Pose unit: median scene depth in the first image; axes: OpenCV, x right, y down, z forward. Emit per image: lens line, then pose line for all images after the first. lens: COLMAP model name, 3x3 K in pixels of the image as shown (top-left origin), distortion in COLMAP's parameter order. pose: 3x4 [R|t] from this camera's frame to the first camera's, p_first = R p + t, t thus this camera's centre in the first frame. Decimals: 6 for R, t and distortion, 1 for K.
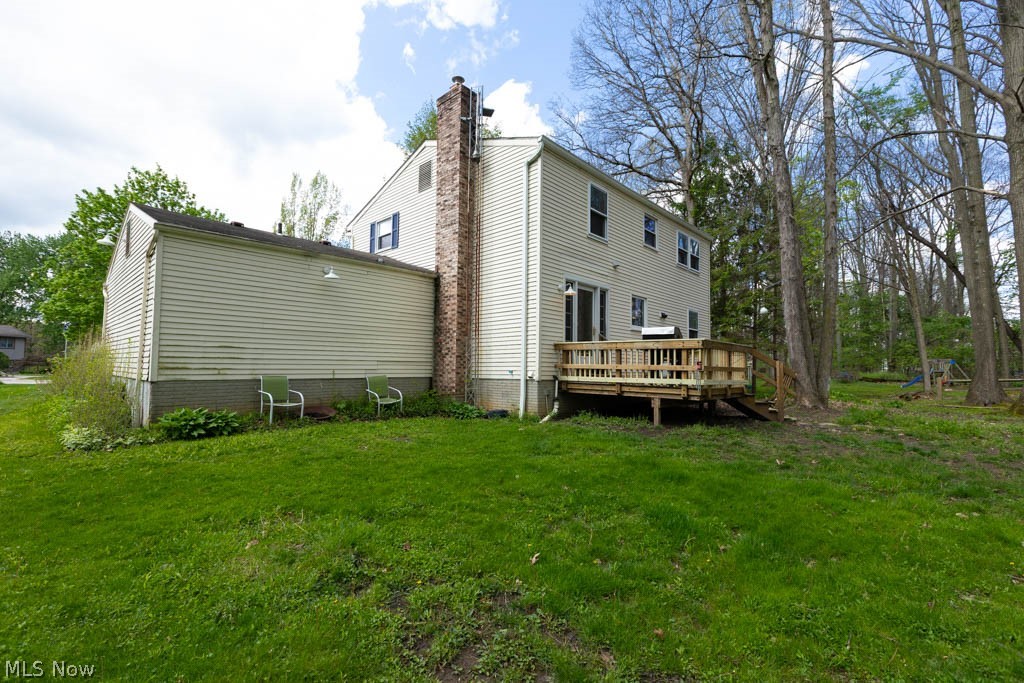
lens RADIAL K [[453.2, 0, 512.5], [0, 453.2, 344.8], [0, 0, 1]] dist [0.000797, 0.000265]
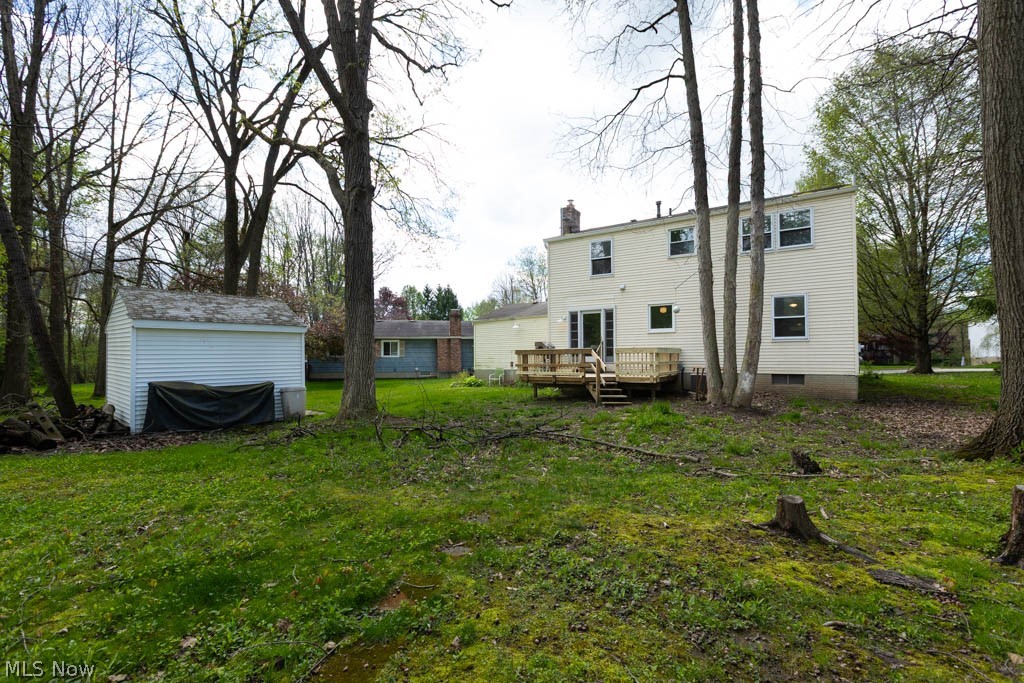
lens RADIAL K [[448.7, 0, 518.9], [0, 448.7, 346.1], [0, 0, 1]] dist [-0.001709, -0.000570]
pose [[0.175570, -0.046228, -0.983381, 1.535254], [0.055686, 0.997764, -0.036962, 0.029472], [0.982891, -0.048272, 0.177752, 0.467505]]
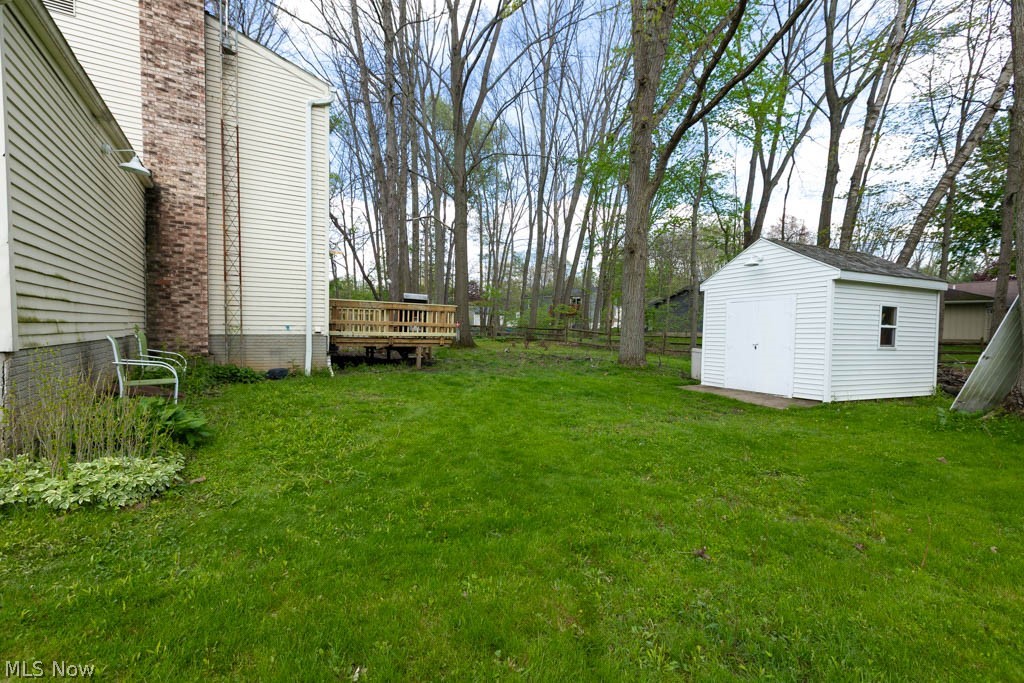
lens RADIAL K [[448.7, 0, 518.9], [0, 448.7, 346.1], [0, 0, 1]] dist [-0.001709, -0.000570]
pose [[0.282862, -0.040409, 0.958309, -0.683778], [-0.063419, 0.996138, 0.060723, 0.012423], [-0.957062, -0.077951, 0.279207, 0.272918]]
